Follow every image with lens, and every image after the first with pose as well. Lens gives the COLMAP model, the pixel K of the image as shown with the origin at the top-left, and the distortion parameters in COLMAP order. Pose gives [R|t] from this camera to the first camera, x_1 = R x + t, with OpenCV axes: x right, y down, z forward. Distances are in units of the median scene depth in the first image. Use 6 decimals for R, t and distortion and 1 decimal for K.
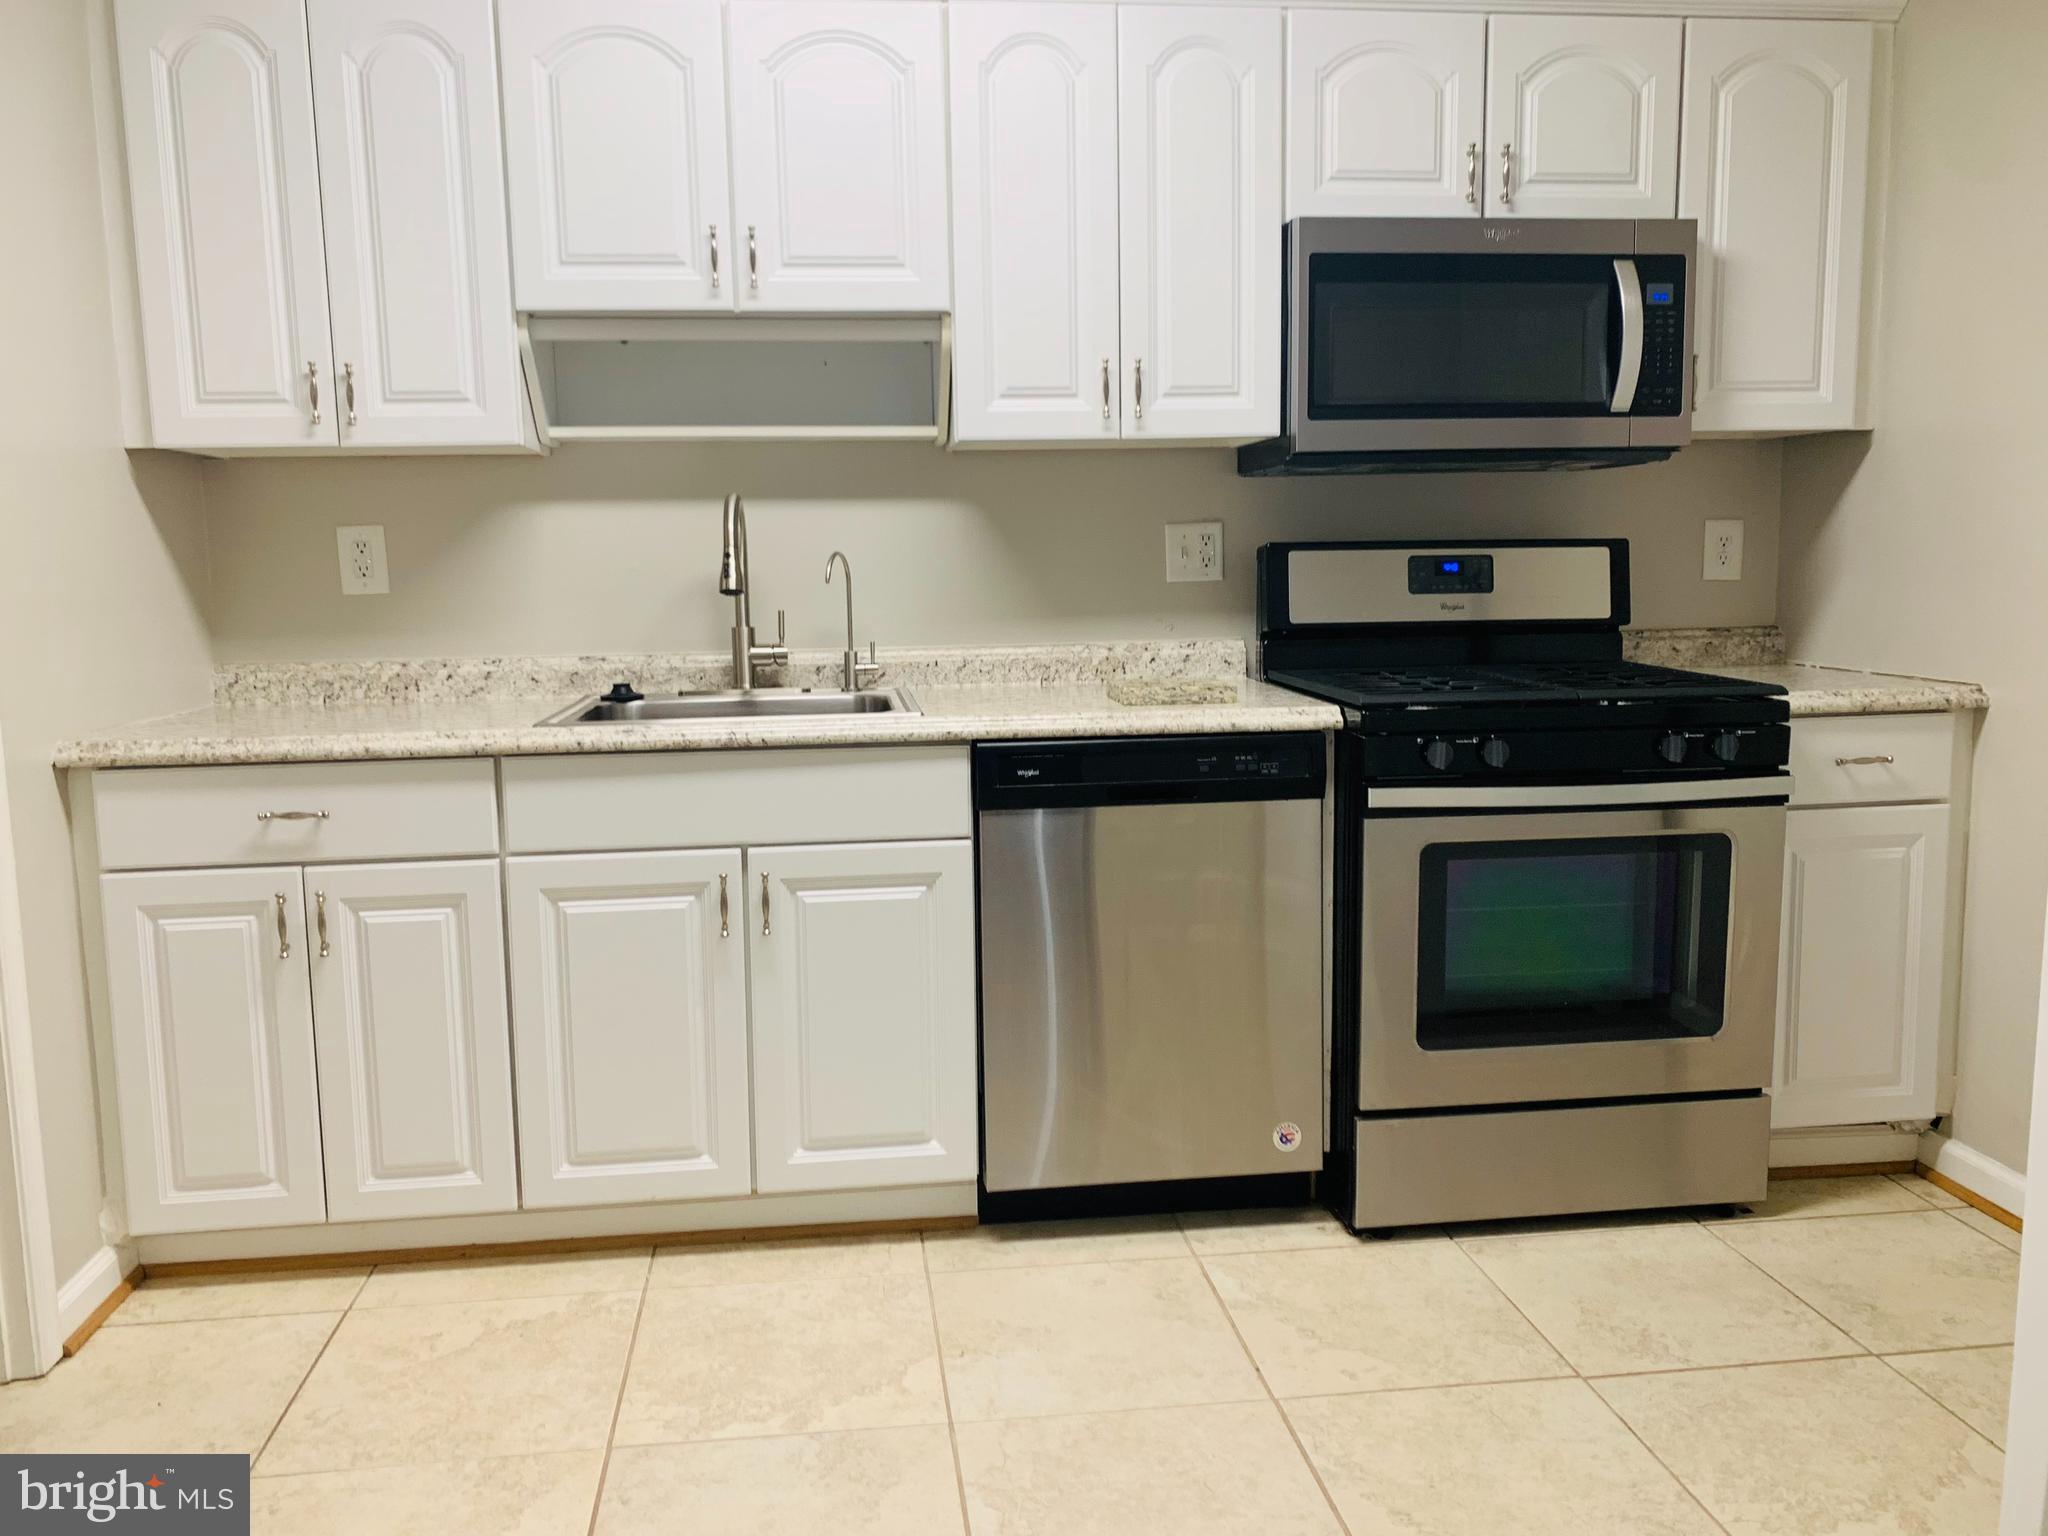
lens RADIAL K [[1572.7, 0, 1024.0], [0, 1572.7, 768.0], [0, 0, 1]] dist [0.071388, -0.086362]
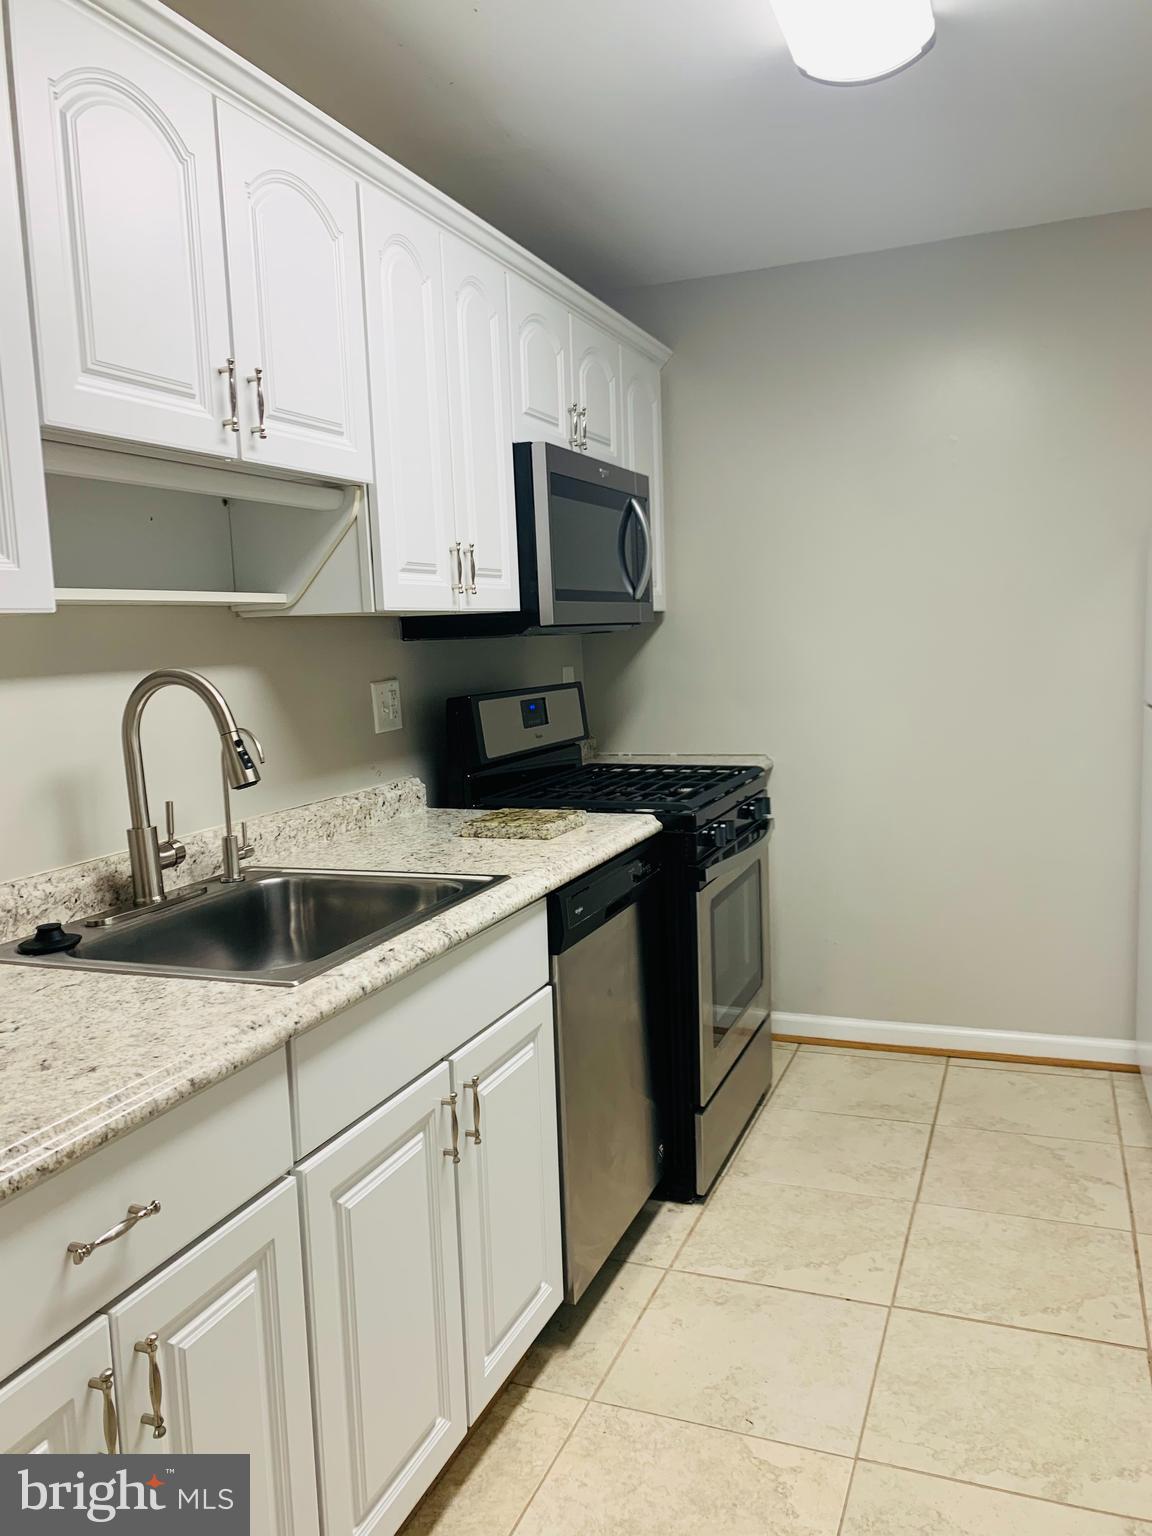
lens RADIAL K [[1179.6, 0, 576.0], [0, 1179.6, 768.0], [0, 0, 1]] dist [0.003158, -0.000422]
pose [[0.478720, -0.102354, 0.871981, -0.678664], [0.147634, 0.988424, 0.034970, -0.120827], [-0.865466, 0.111993, 0.488289, 0.555040]]
